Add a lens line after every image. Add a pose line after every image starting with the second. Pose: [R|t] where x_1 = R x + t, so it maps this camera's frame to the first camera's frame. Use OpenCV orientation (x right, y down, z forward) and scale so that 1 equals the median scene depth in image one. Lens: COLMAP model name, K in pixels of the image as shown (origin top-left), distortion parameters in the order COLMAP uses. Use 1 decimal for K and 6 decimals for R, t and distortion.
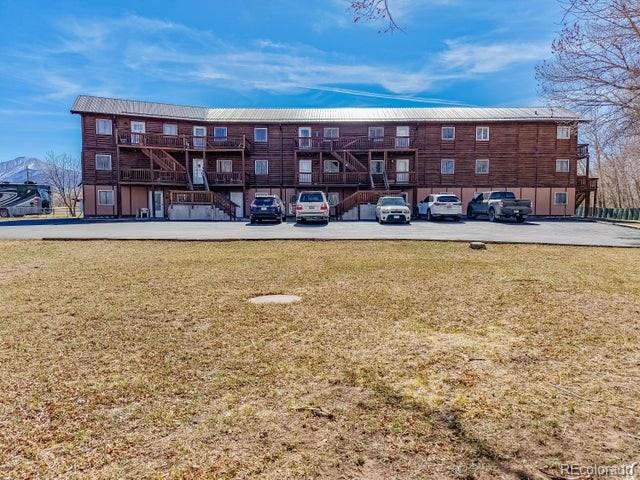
lens RADIAL K [[426.8, 0, 318.0], [0, 426.8, 244.8], [0, 0, 1]] dist [0.029705, -0.030163]
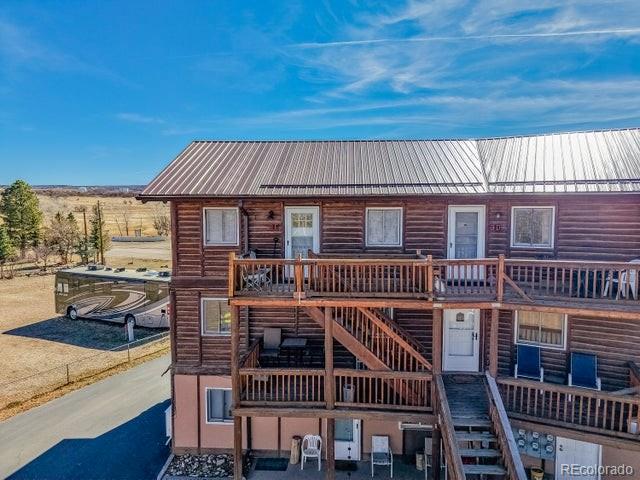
lens RADIAL K [[426.8, 0, 319.7], [0, 426.8, 238.8], [0, 0, 1]] dist [0.029705, -0.030163]
pose [[0.902665, 0.020532, -0.429854, -0.250984], [-0.023435, 0.999724, -0.001461, -0.263997], [0.429706, 0.011393, 0.902897, 0.687109]]
